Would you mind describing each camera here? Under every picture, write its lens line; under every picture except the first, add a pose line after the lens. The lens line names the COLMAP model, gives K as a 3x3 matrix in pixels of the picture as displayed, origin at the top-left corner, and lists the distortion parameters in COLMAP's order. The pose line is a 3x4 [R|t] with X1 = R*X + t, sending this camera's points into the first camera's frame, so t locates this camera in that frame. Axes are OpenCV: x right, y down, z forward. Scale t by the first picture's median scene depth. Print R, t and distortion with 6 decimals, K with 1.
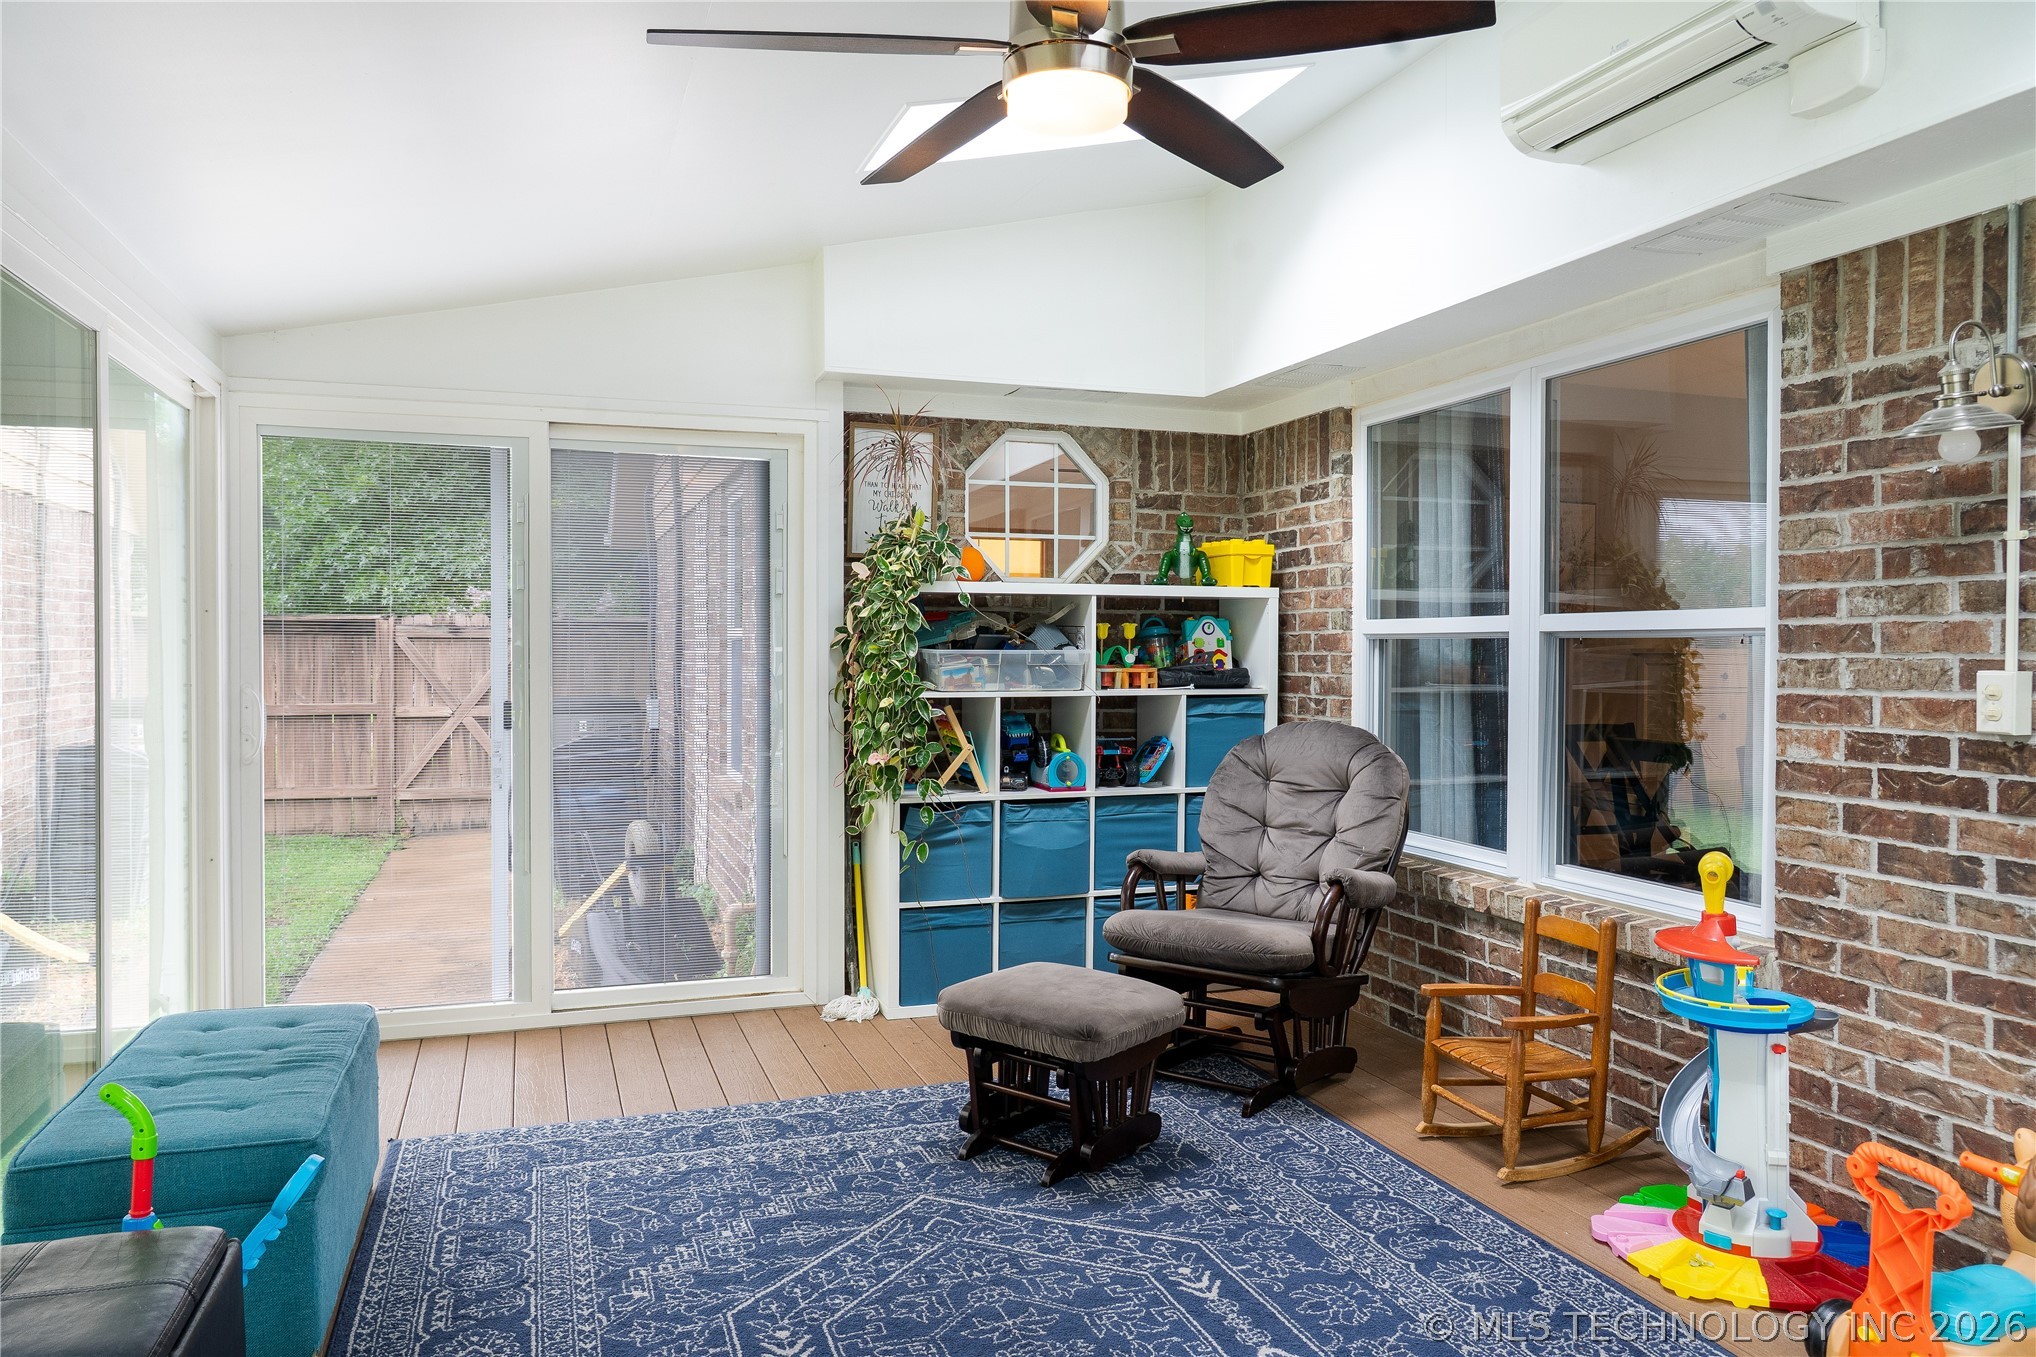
lens RADIAL K [[1347.1, 0, 1022.7], [0, 1347.1, 672.3], [0, 0, 1]] dist [-0.003389, -0.001819]
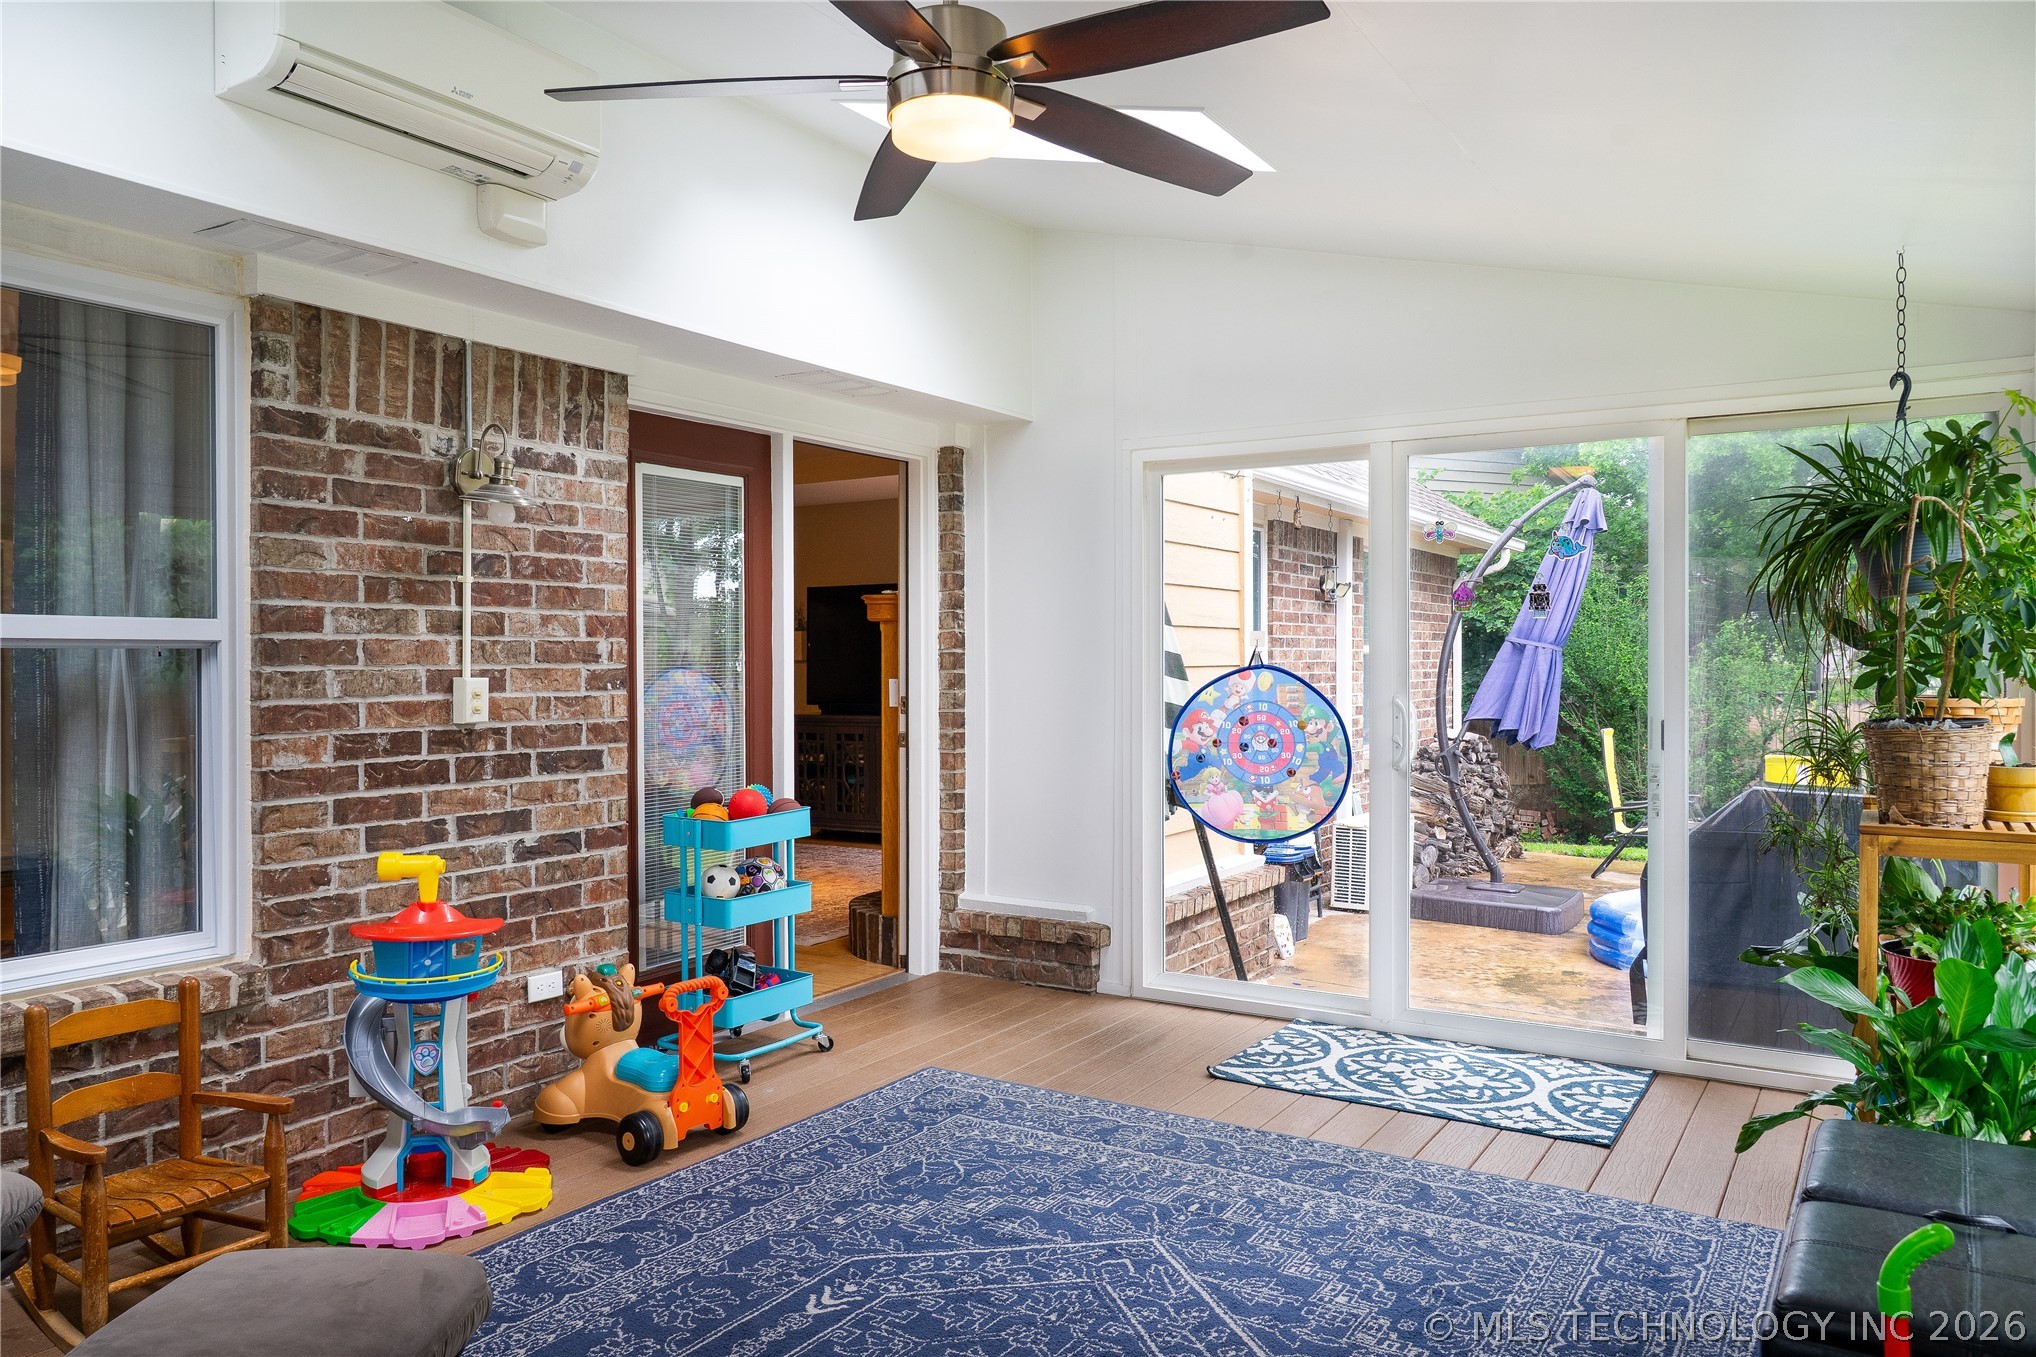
lens RADIAL K [[1347.1, 0, 1022.7], [0, 1347.1, 672.3], [0, 0, 1]] dist [-0.003389, -0.001819]
pose [[-0.594808, -0.005571, 0.803849, -0.644365], [0.016202, 0.999690, 0.018917, -0.020969], [-0.803705, 0.024276, -0.594533, 1.230091]]
